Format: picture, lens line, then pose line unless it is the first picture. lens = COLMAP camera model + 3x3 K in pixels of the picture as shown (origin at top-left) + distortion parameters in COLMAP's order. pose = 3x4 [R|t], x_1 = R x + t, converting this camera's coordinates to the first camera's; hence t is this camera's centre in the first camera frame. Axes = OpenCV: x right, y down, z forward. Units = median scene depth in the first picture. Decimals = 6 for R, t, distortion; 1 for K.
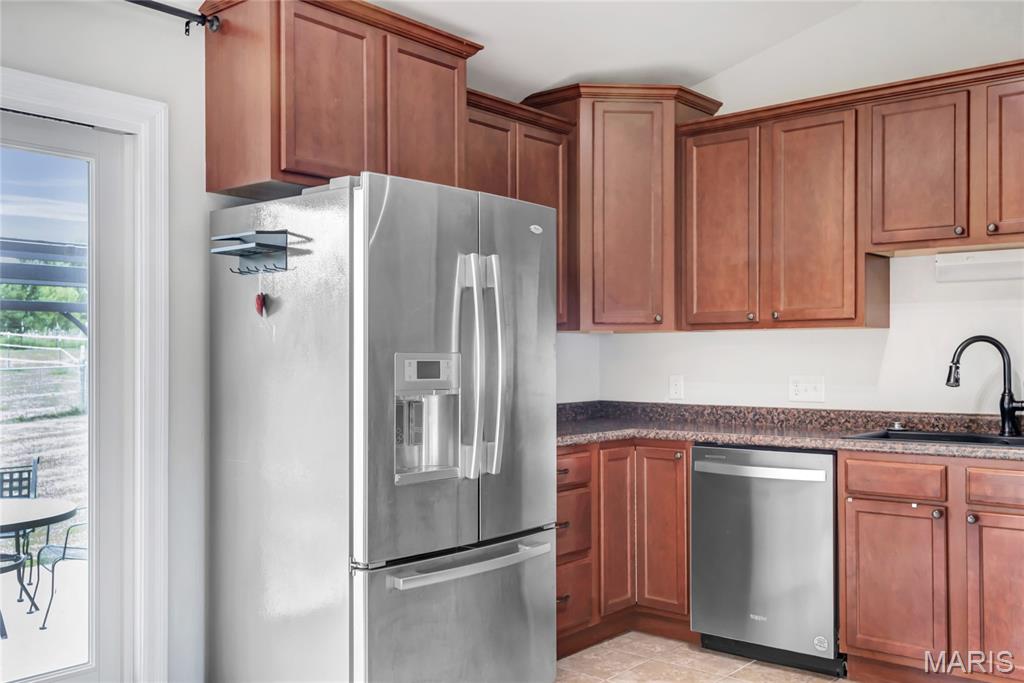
lens RADIAL K [[940.4, 0, 509.6], [0, 940.4, 363.1], [0, 0, 1]] dist [-0.002021, 0.001176]
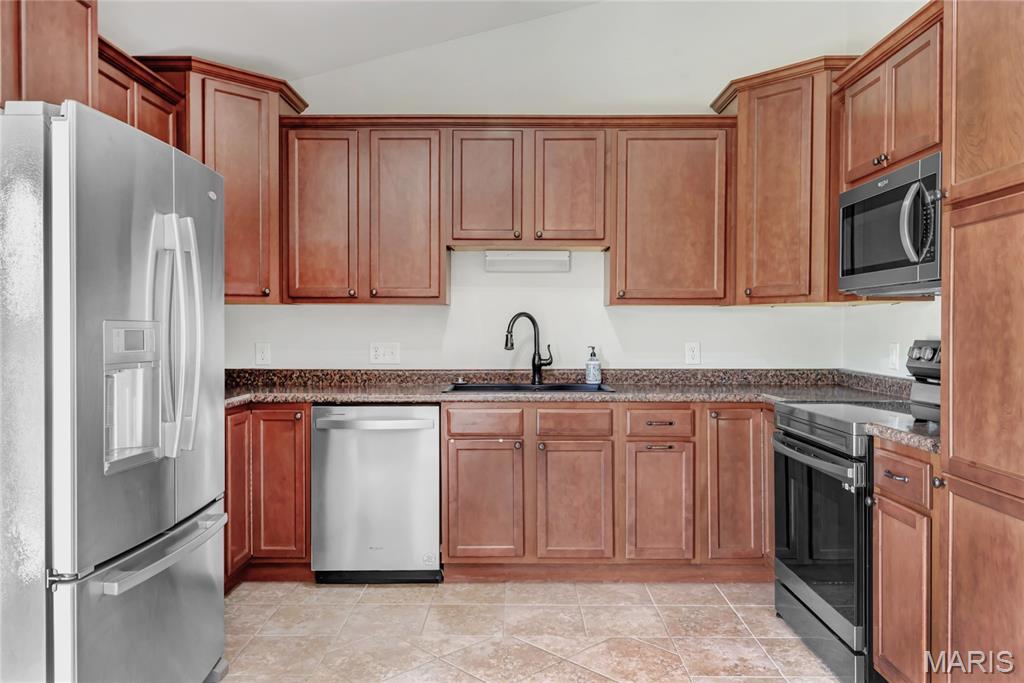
lens RADIAL K [[740.7, 0, 512.0], [0, 740.7, 341.5], [0, 0, 1]] dist [0.008210, -0.000211]
pose [[0.760281, -0.008458, 0.649539, -0.200605], [-0.000190, 0.999912, 0.013243, -0.000928], [-0.649594, -0.010192, 0.760213, 0.175984]]
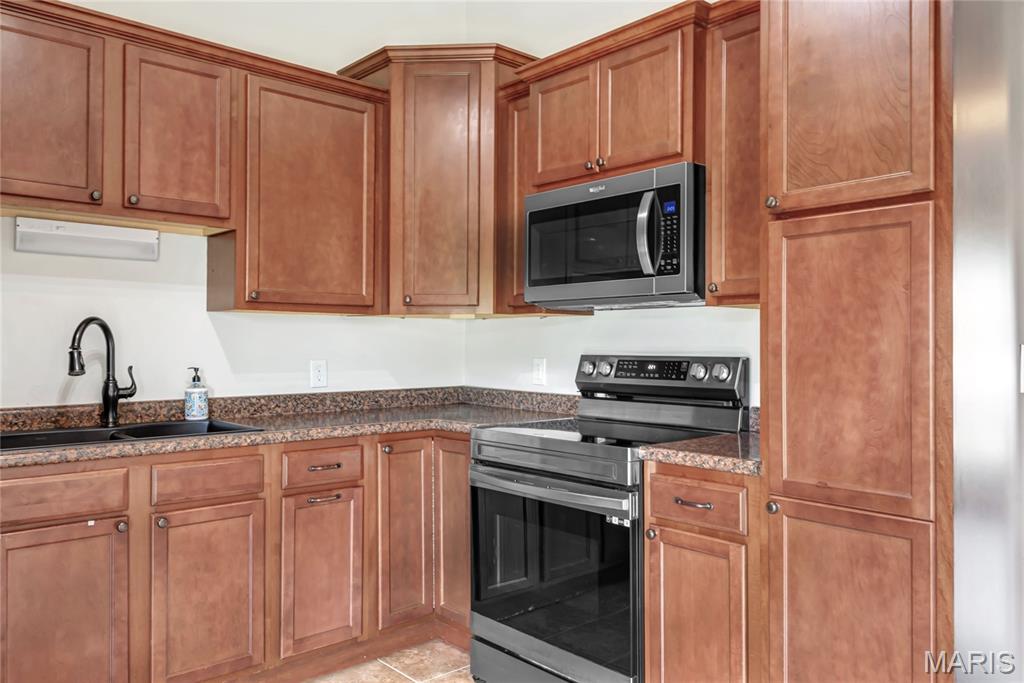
lens RADIAL K [[759.9, 0, 512.0], [0, 759.9, 341.5], [0, 0, 1]] dist [0.013792, -0.001270]
pose [[0.128197, 0.006223, 0.991729, -0.156099], [0.000802, 0.999979, -0.006379, -0.001196], [-0.991748, 0.001613, 0.128190, 0.480365]]
